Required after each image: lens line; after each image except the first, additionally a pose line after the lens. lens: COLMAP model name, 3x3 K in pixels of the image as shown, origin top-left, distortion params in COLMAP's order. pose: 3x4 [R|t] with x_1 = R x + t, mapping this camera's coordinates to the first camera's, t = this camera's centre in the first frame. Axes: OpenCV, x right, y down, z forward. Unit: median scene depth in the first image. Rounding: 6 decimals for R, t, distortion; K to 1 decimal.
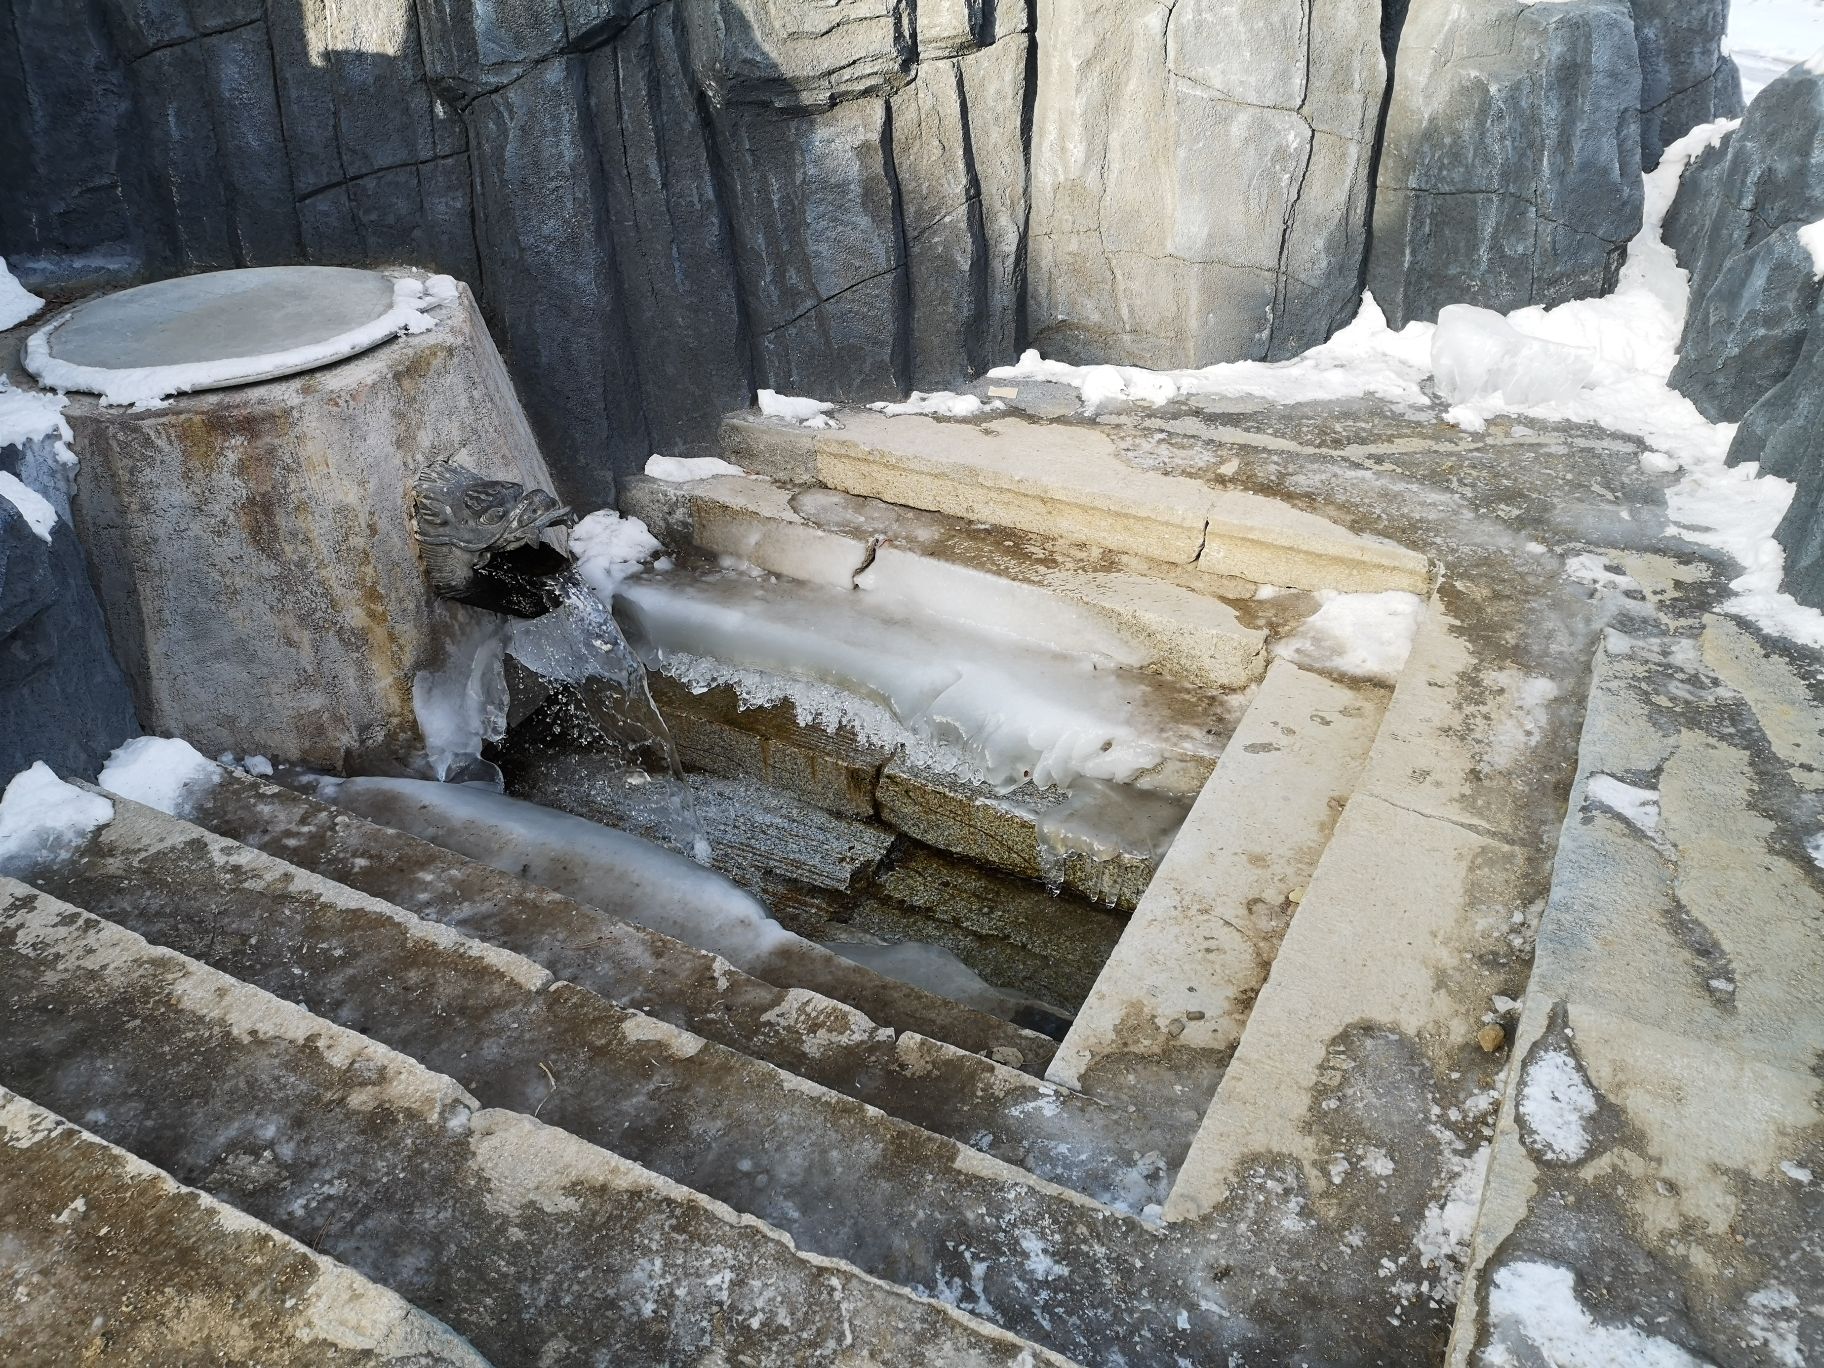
lens RADIAL K [[1433.2, 0, 912.0], [0, 1433.2, 684.0], [0, 0, 1]] dist [0.072287, -0.129434]
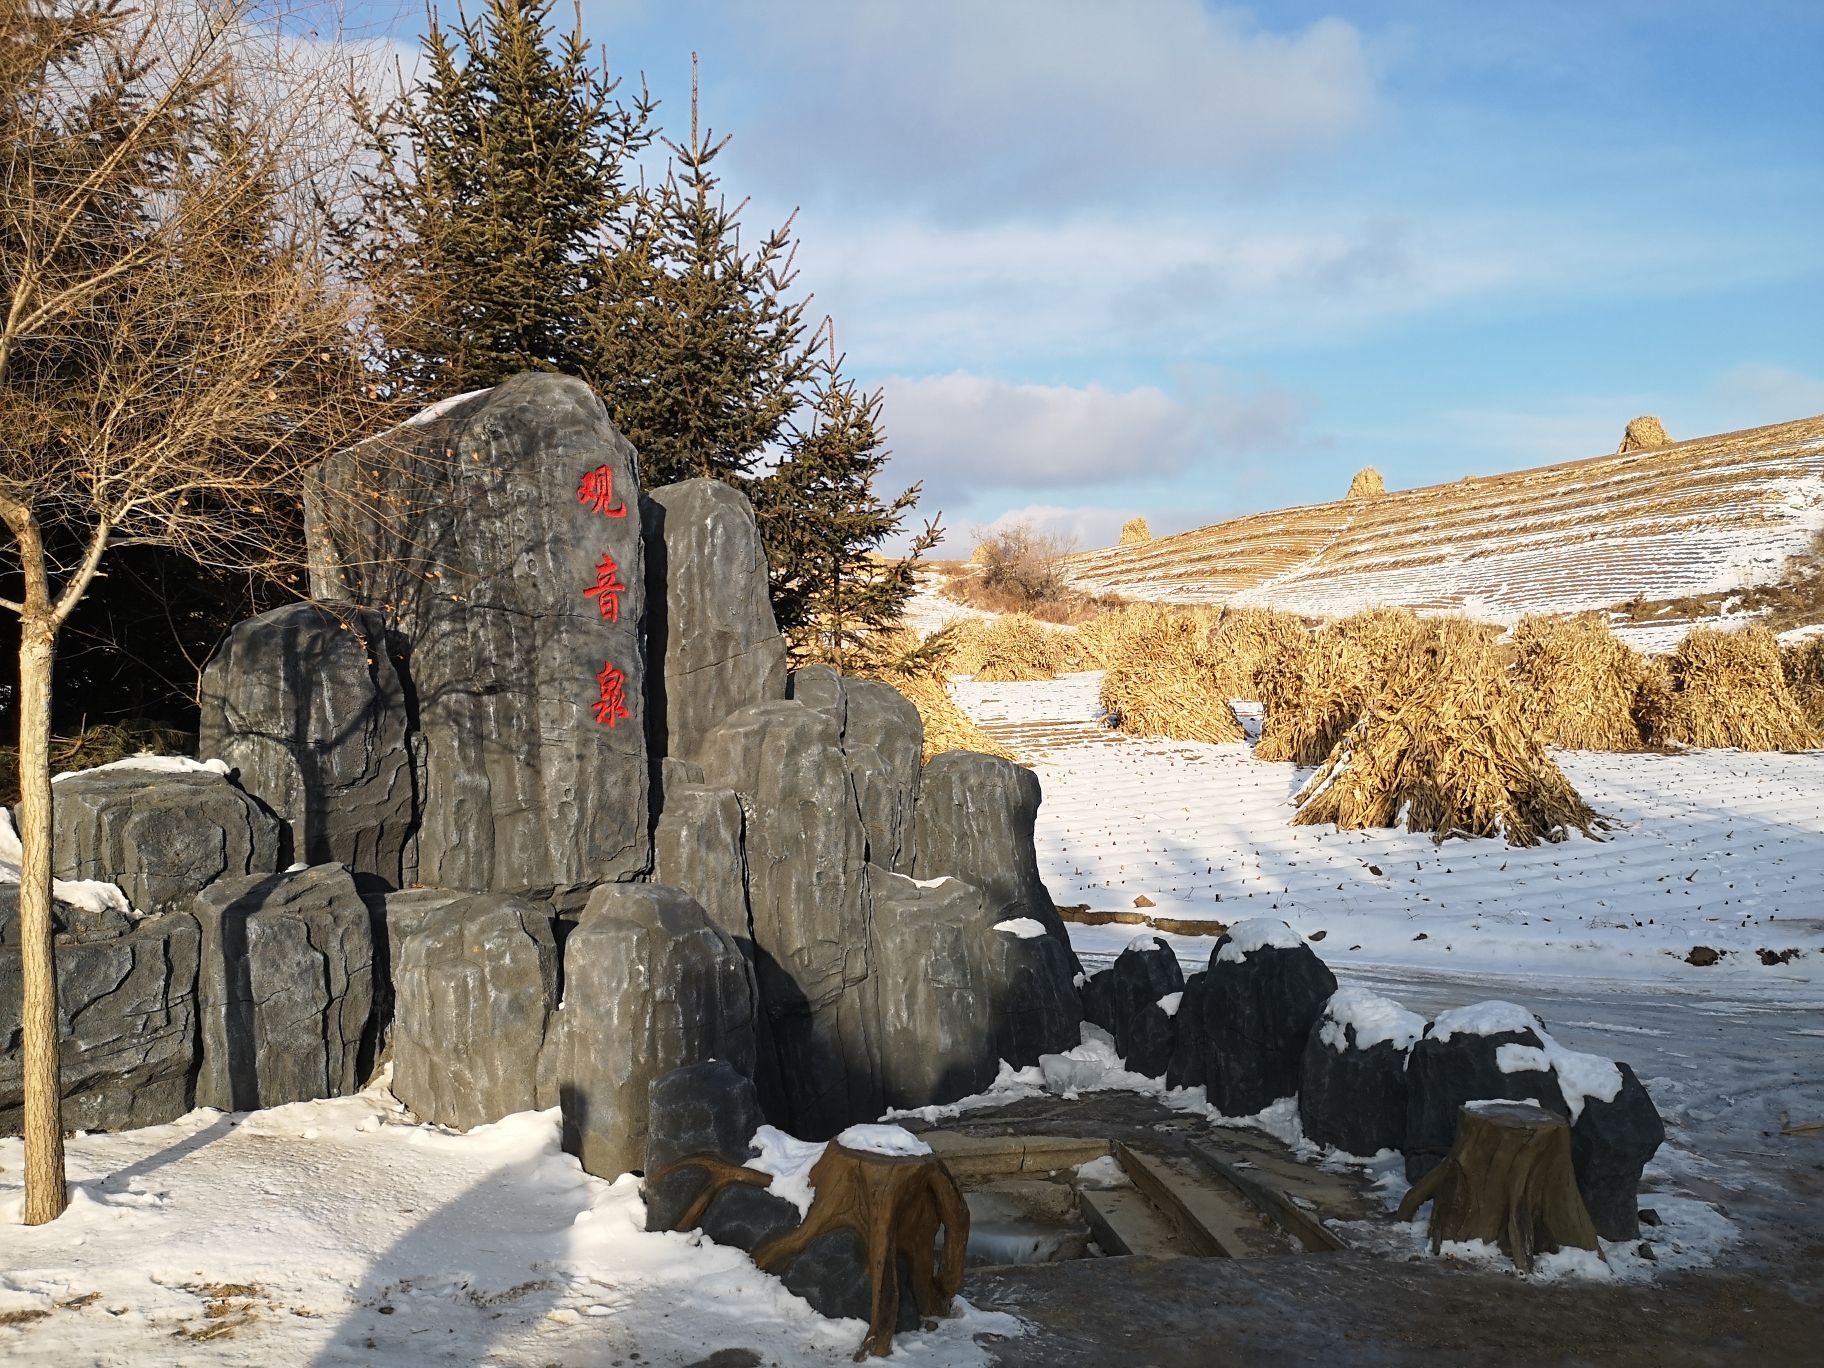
lens RADIAL K [[1426.2, 0, 912.0], [0, 1426.2, 684.0], [0, 0, 1]] dist [0.004480, -0.001089]
pose [[0.799245, 0.006318, 0.600972, -1.337944], [0.340529, 0.819188, -0.461488, 0.277691], [-0.495224, 0.573490, 0.652581, -0.868131]]
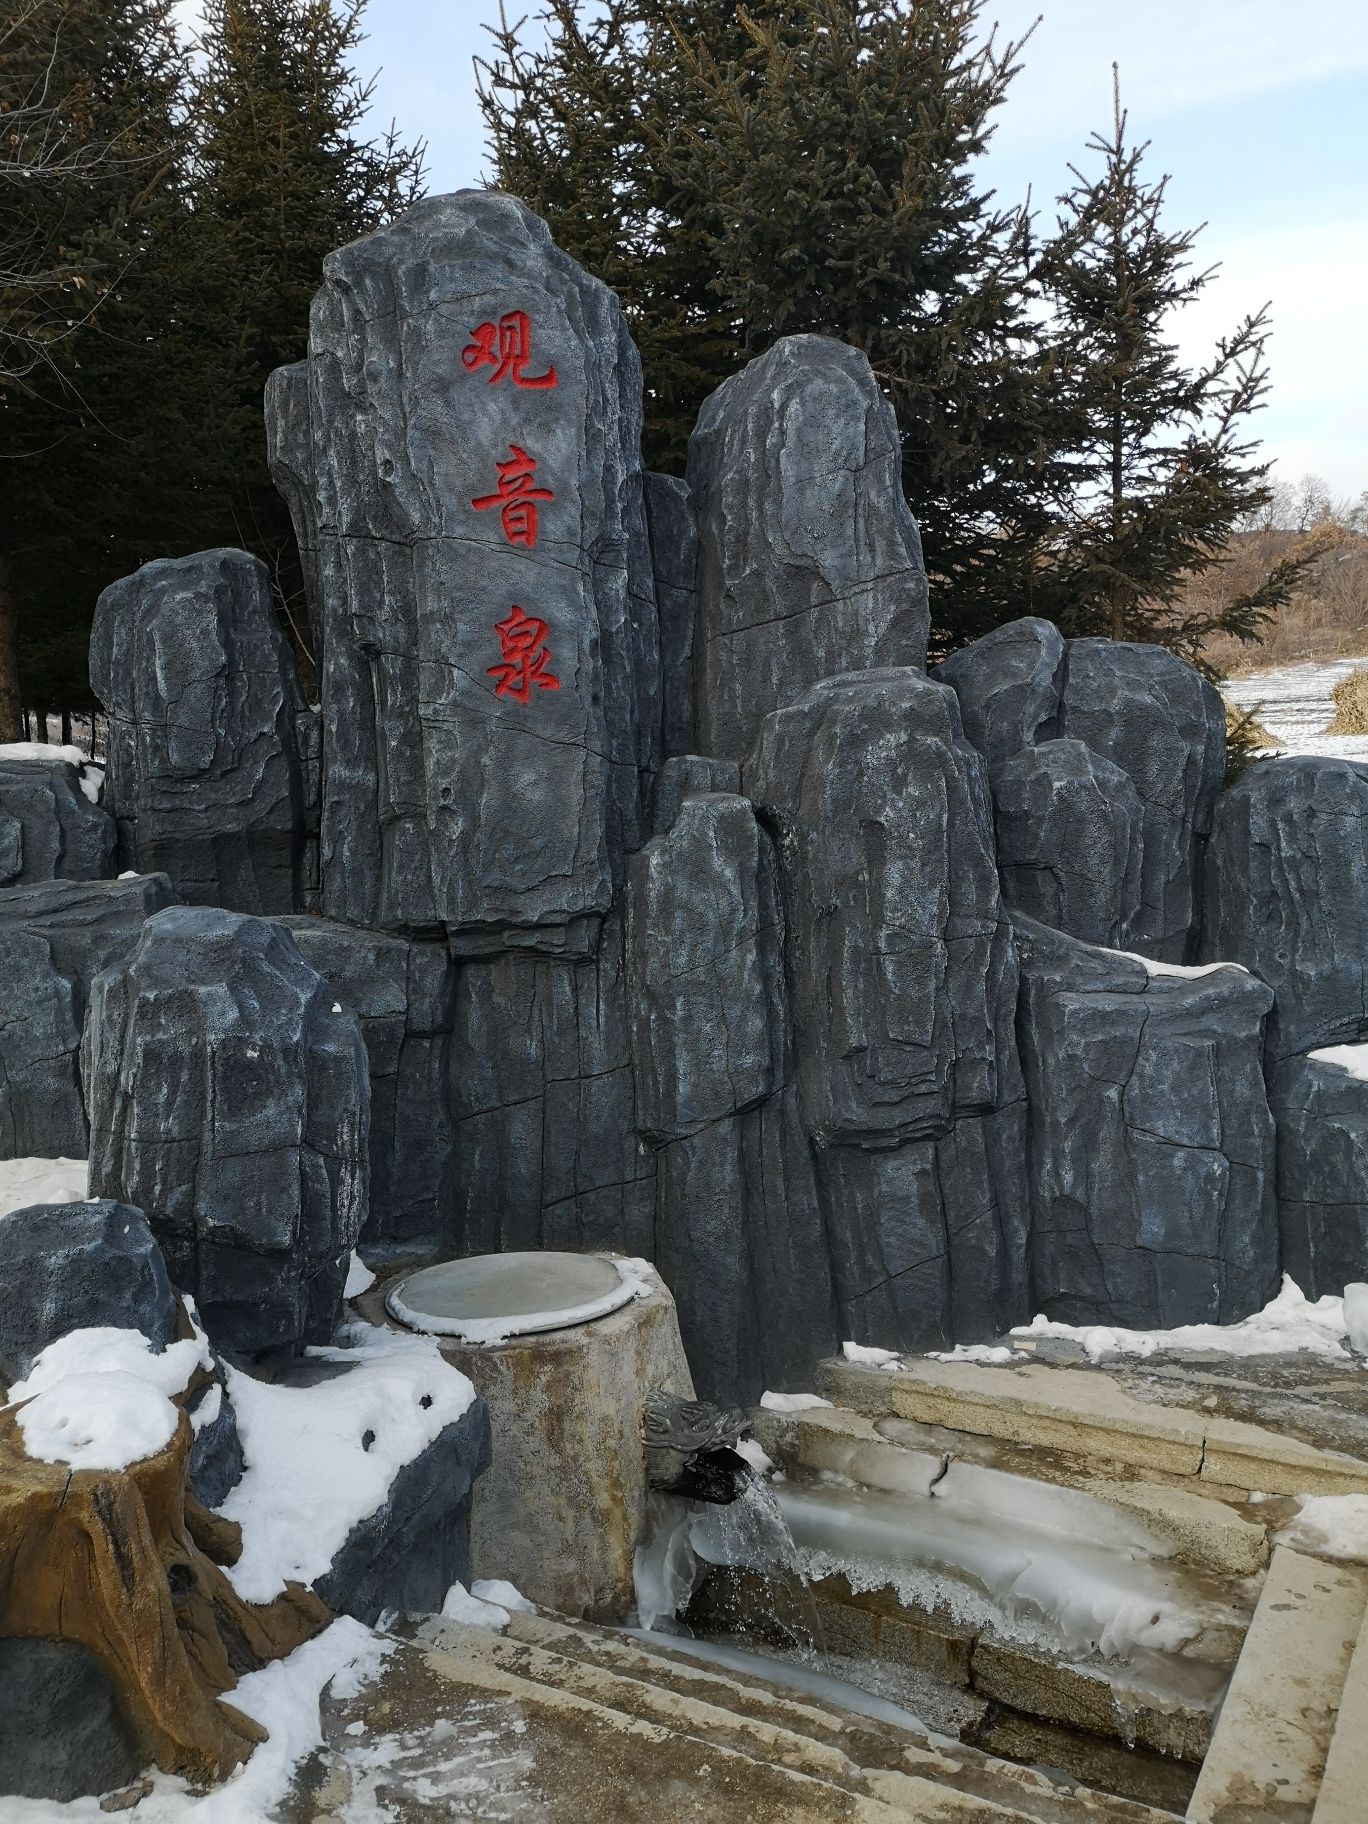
lens RADIAL K [[1508.0, 0, 684.0], [0, 1508.0, 912.0], [0, 0, 1]] dist [0.011117, -0.020286]
pose [[0.999256, -0.004667, -0.038280, -0.221114], [-0.014393, 0.875784, -0.482488, 0.140472], [0.035777, 0.482680, 0.875066, -0.483850]]
